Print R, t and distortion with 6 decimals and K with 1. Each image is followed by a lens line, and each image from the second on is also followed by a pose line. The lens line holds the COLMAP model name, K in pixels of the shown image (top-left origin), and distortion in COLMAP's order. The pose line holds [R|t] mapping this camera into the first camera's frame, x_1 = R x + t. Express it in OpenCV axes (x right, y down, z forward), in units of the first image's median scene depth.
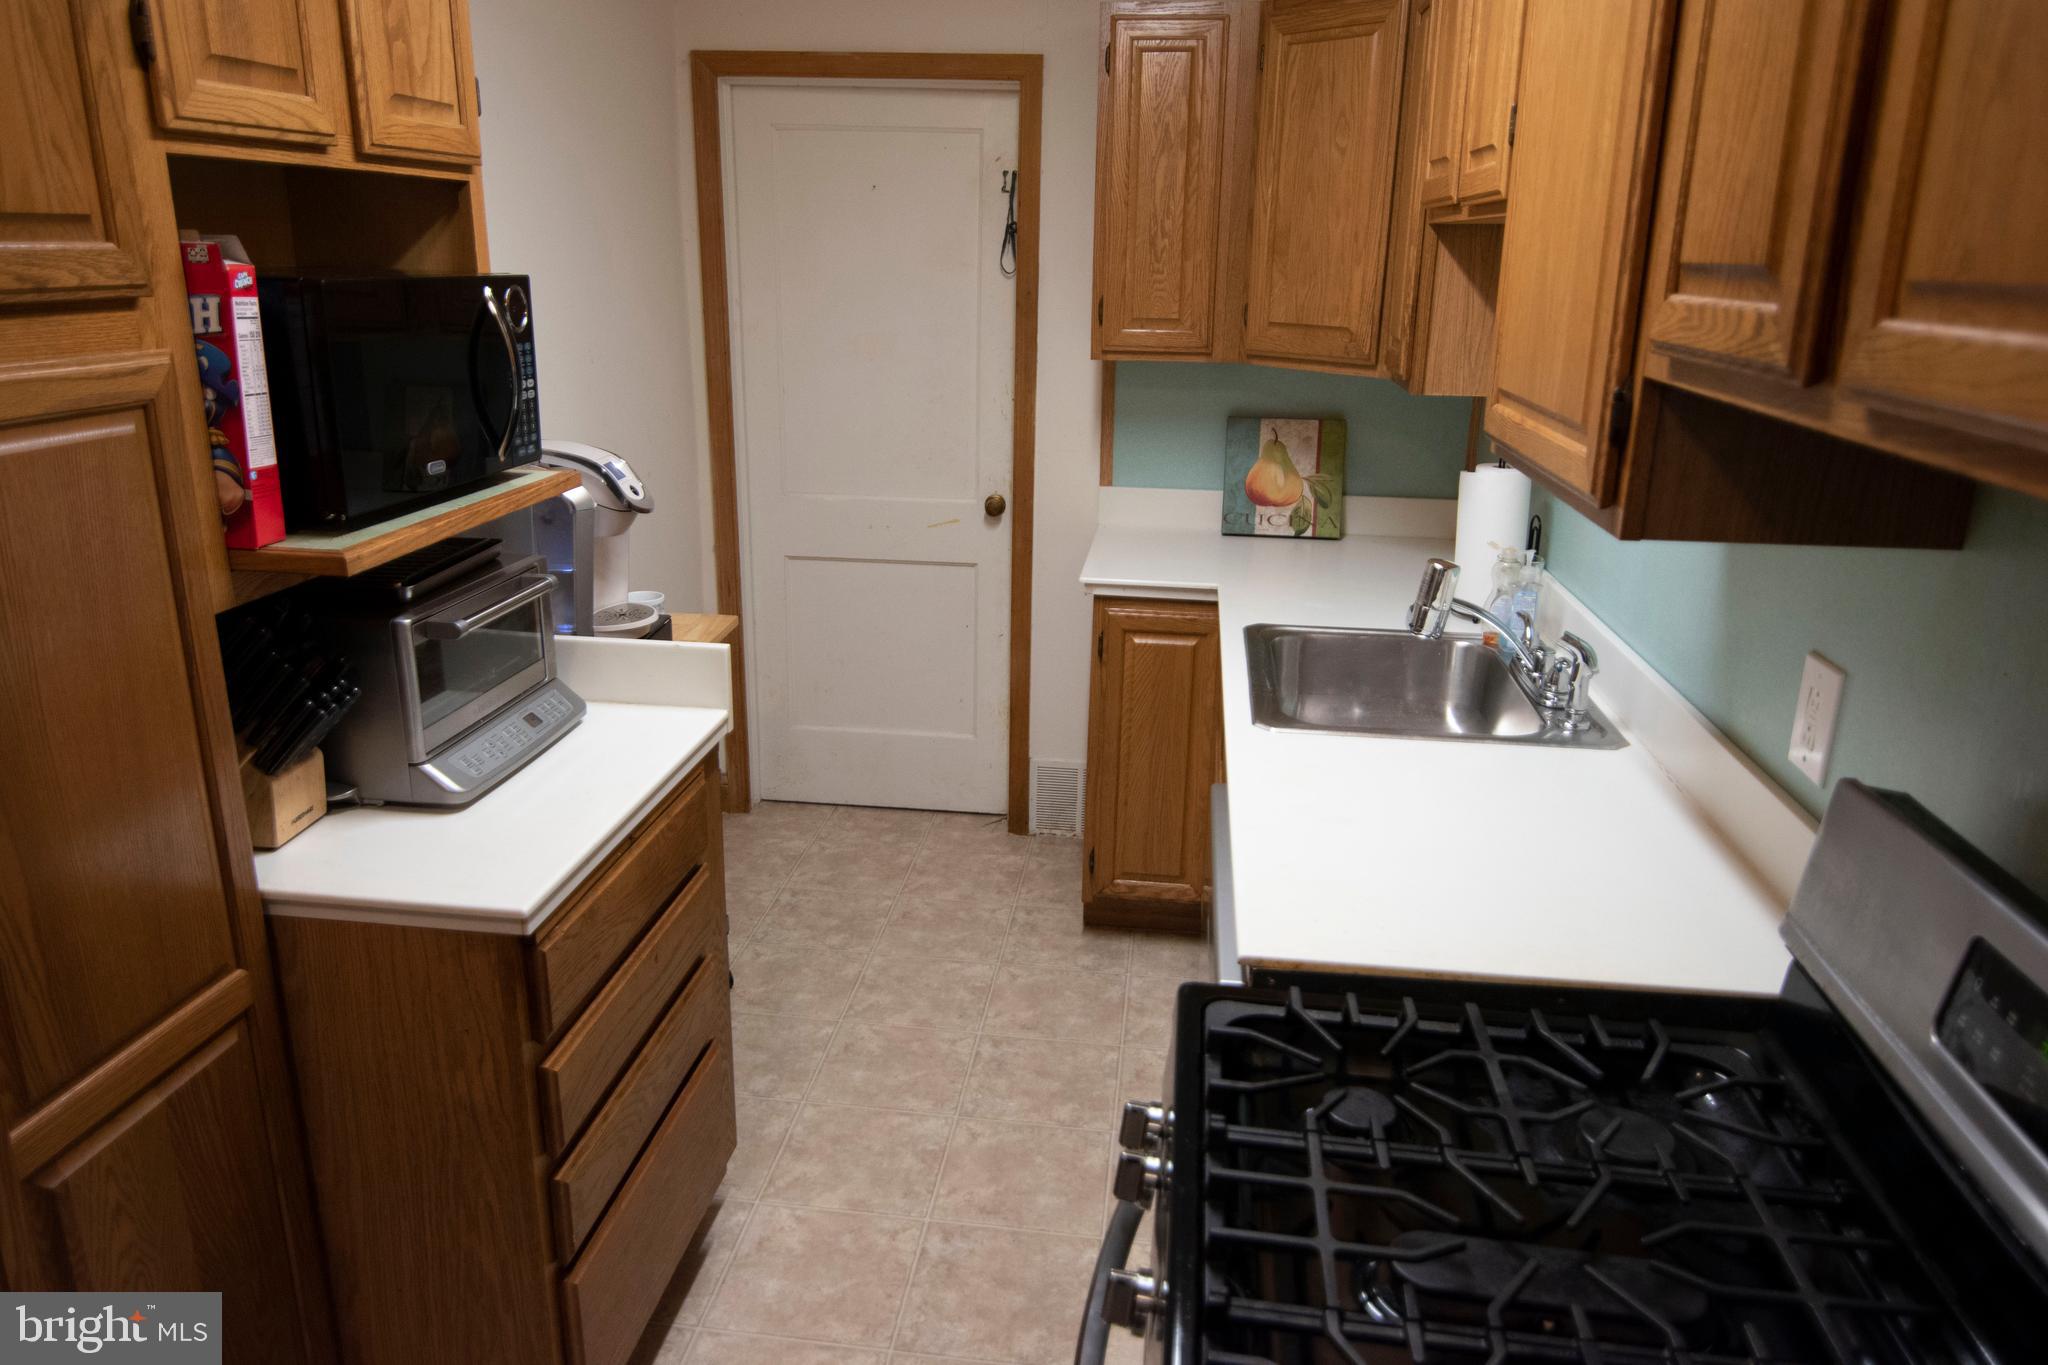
lens RADIAL K [[1396.9, 0, 1013.5], [0, 1396.9, 682.9], [0, 0, 1]] dist [0.000263, -0.019508]
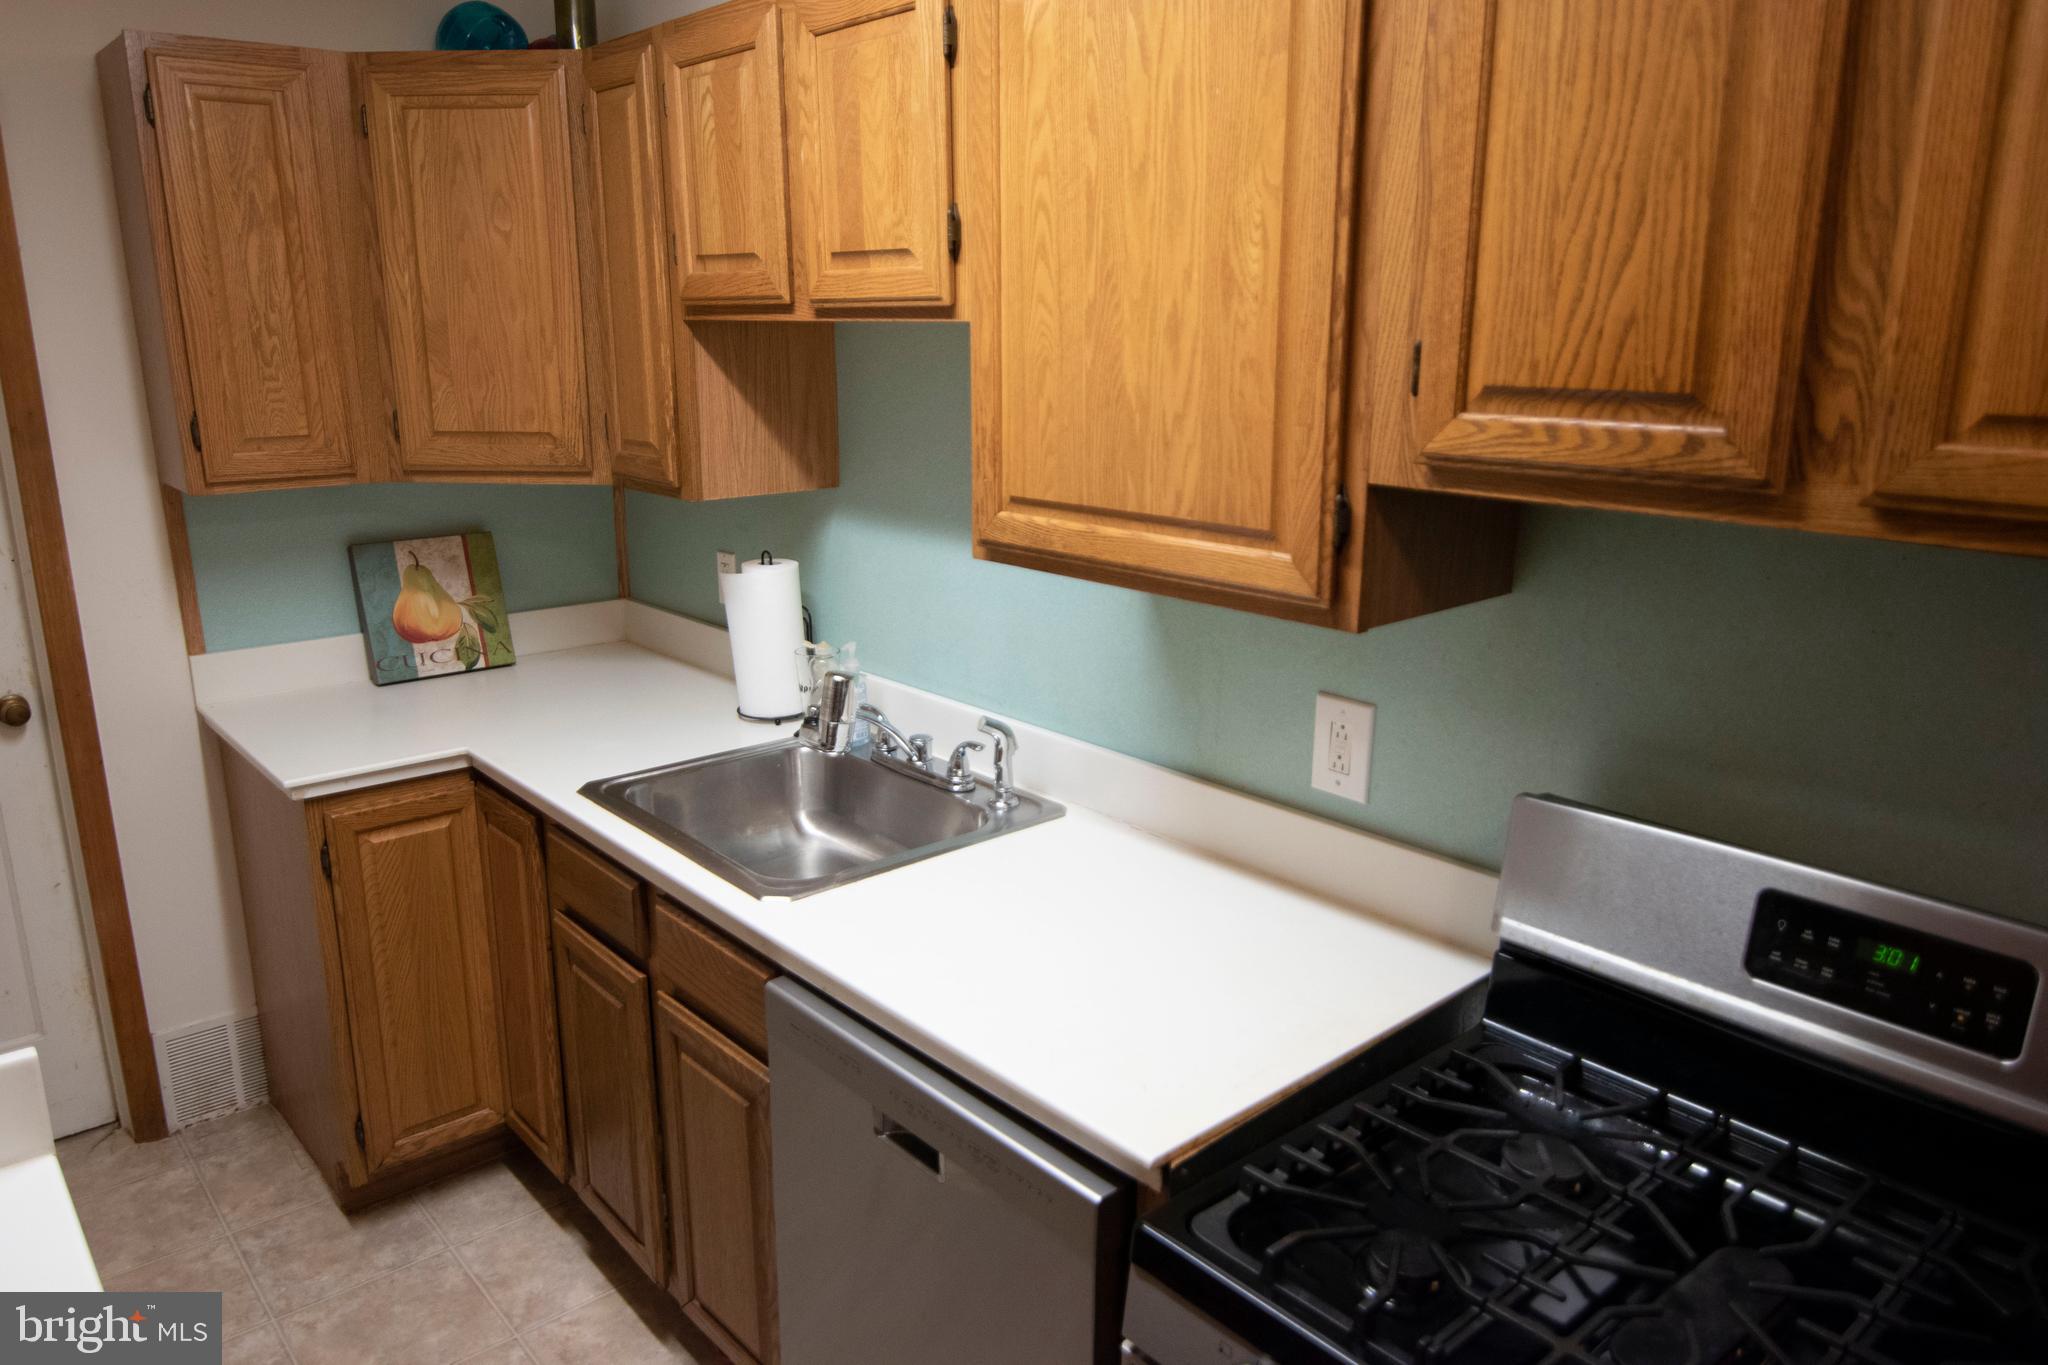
lens RADIAL K [[1396.9, 0, 1017.1], [0, 1396.9, 678.8], [0, 0, 1]] dist [0.000263, -0.019508]
pose [[0.665702, -0.199935, 0.718935, -0.218061], [0.231042, 0.971320, 0.056189, -0.079476], [-0.709550, 0.128699, 0.692803, 0.186612]]
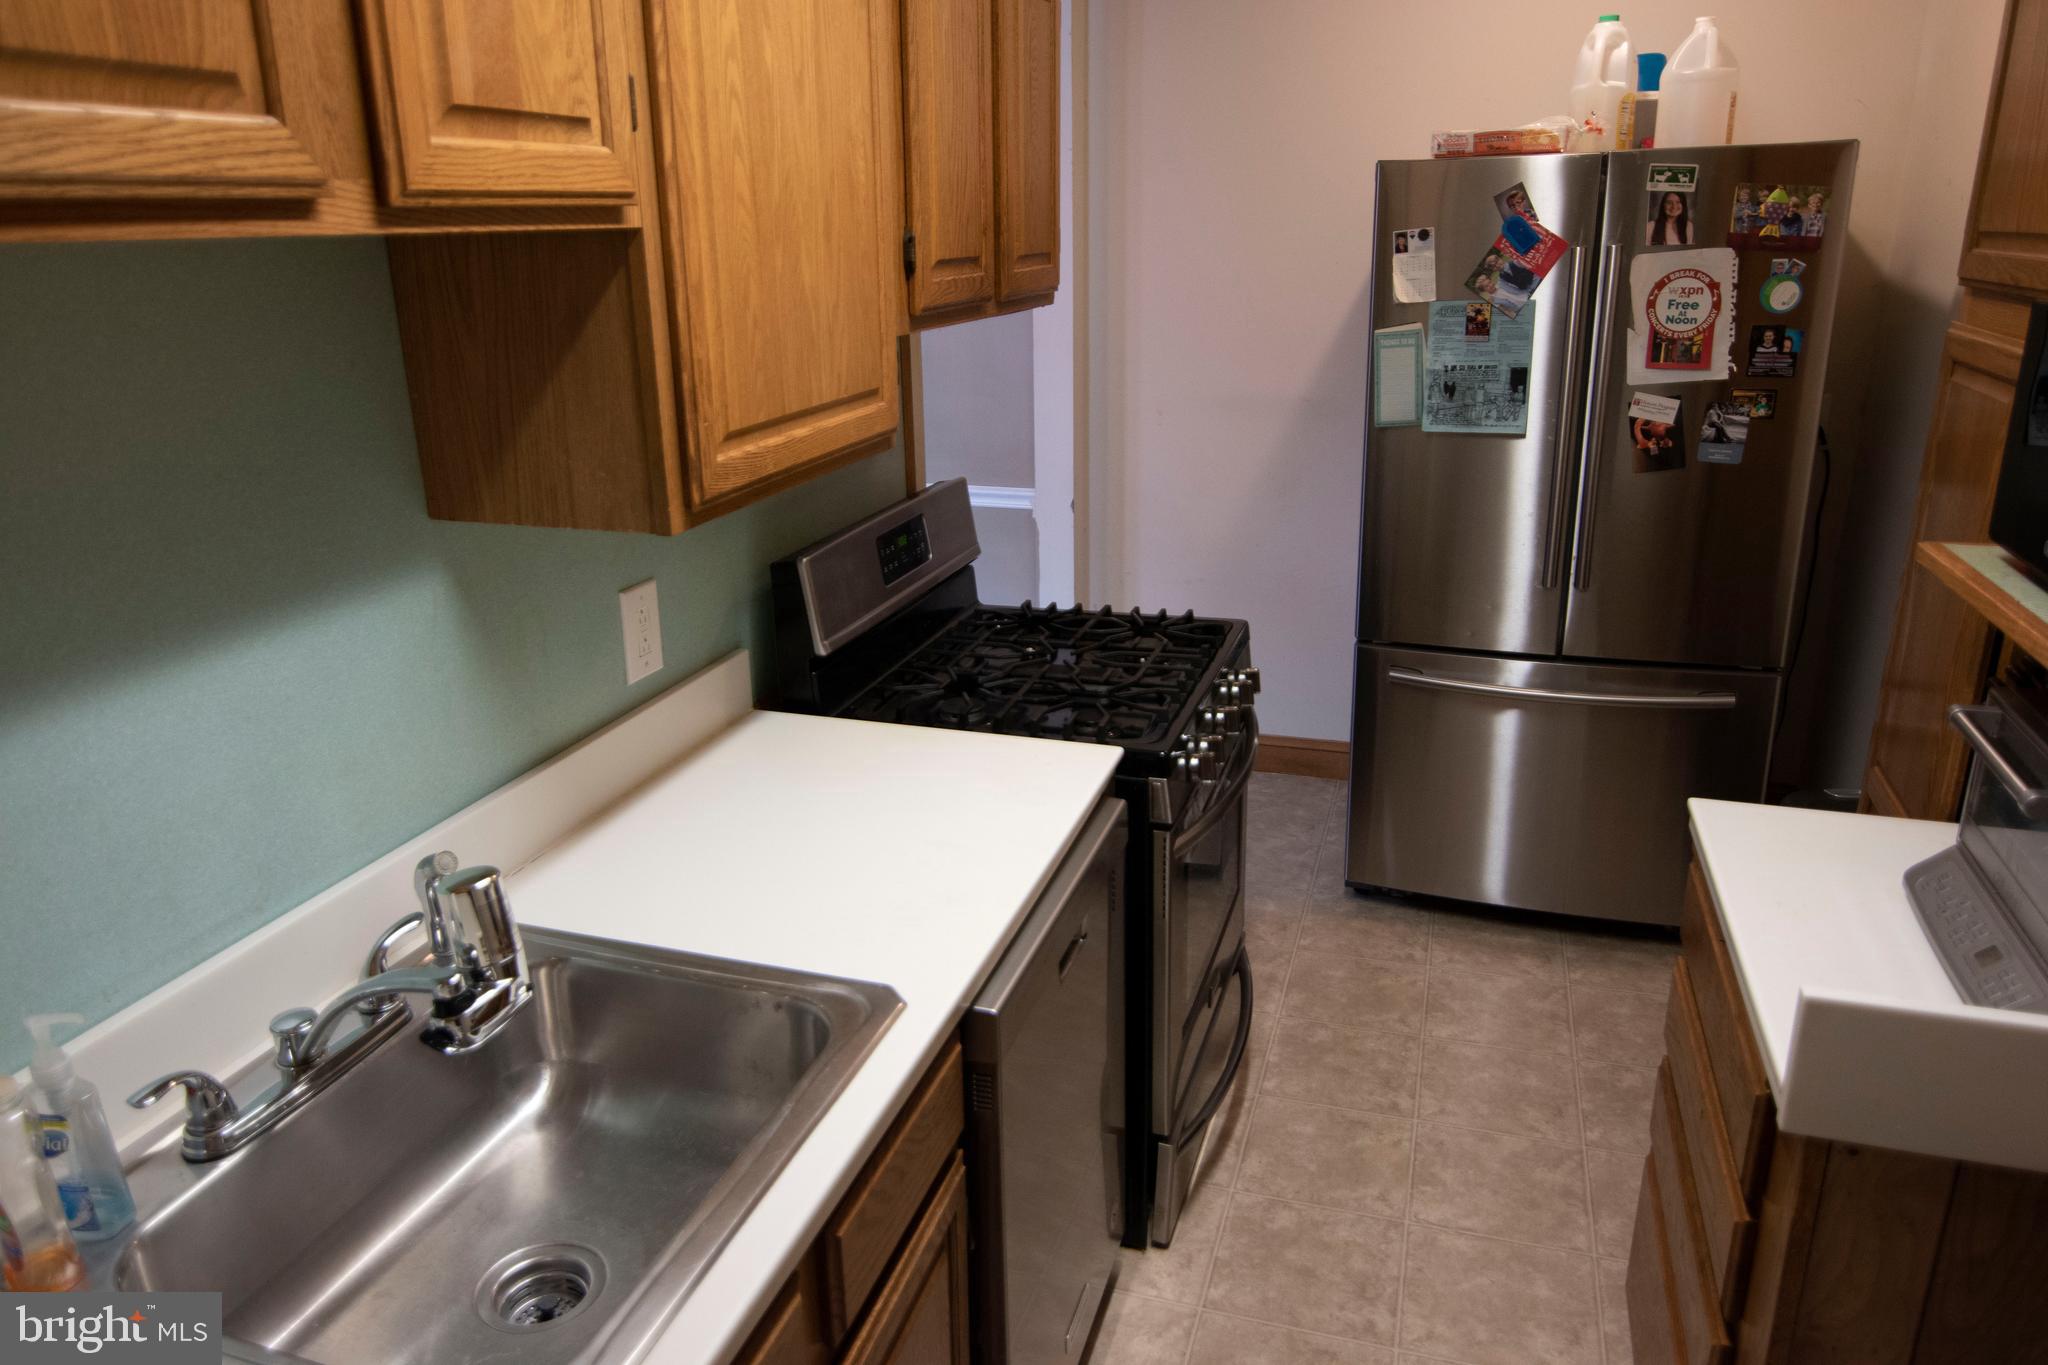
lens RADIAL K [[1396.9, 0, 1023.7], [0, 1396.9, 675.5], [0, 0, 1]] dist [0.000263, -0.019508]
pose [[-0.982065, -0.062213, 0.177983, 0.012459], [0.053349, 0.813725, 0.578796, -0.330255], [-0.180838, 0.577911, -0.795812, 0.998111]]
